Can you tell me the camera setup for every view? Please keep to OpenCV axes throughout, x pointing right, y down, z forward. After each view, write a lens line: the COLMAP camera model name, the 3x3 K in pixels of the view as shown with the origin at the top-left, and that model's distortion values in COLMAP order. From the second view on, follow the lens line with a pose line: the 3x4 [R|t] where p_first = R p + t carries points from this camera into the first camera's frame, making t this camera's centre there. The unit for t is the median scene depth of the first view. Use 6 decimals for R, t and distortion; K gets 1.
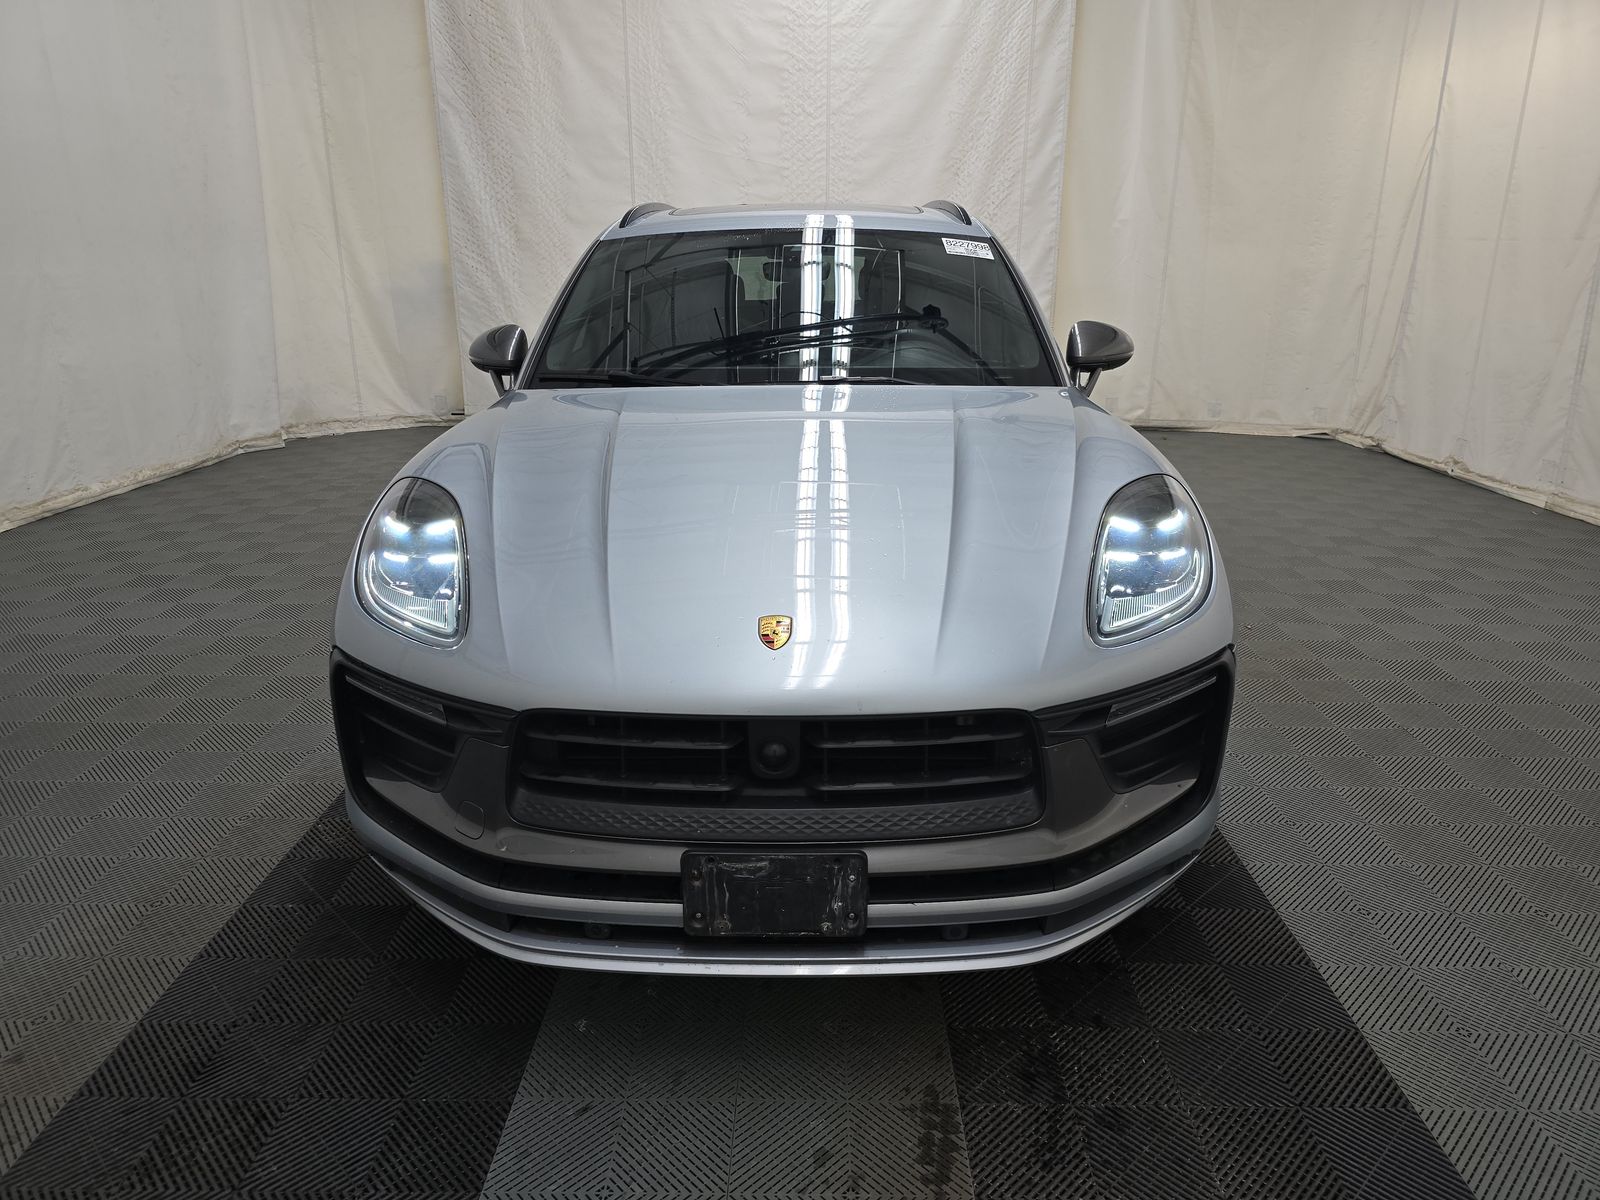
lens RADIAL K [[1066.9, 0, 801.4], [0, 1066.9, 601.5], [0, 0, 1]] dist [0.018384, -0.023229]
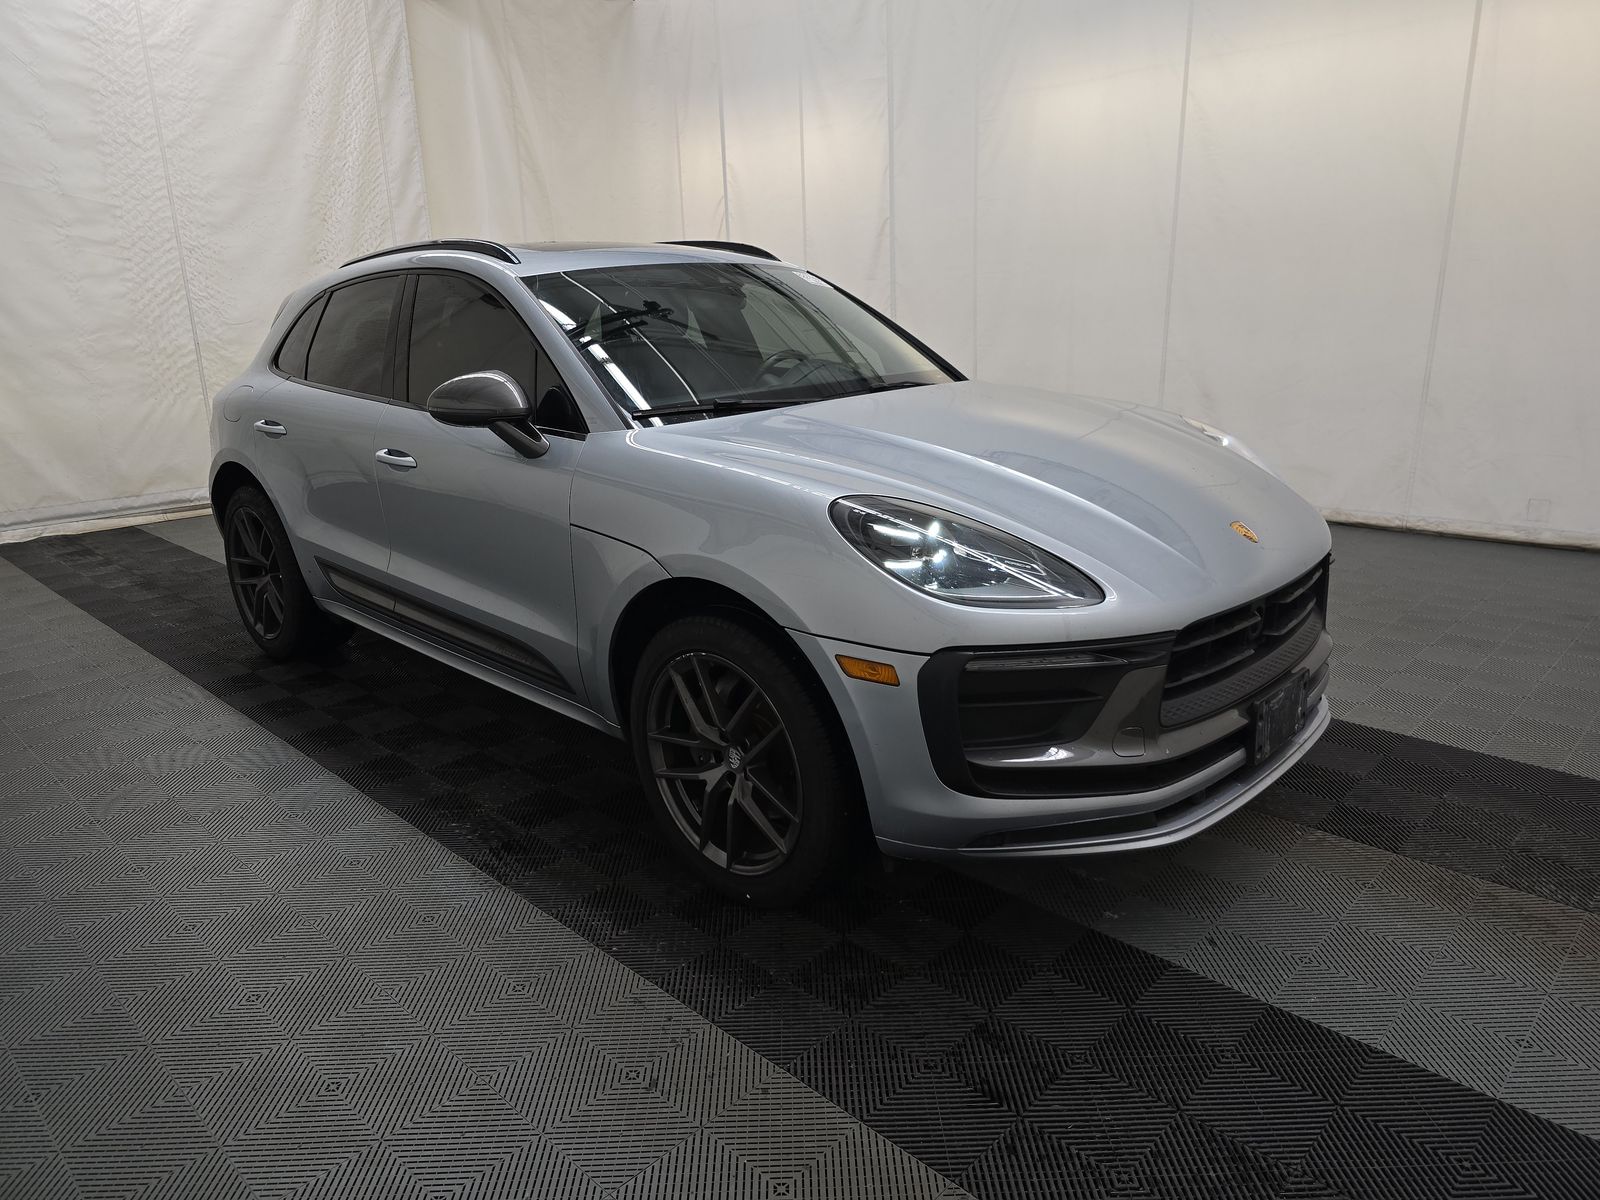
lens RADIAL K [[1066.9, 0, 802.6], [0, 1066.9, 597.5], [0, 0, 1]] dist [0.018384, -0.023229]
pose [[0.685899, -0.213040, 0.695814, -0.298881], [0.248601, 0.967258, 0.051091, -0.022528], [-0.683916, 0.137936, 0.716403, 0.085083]]
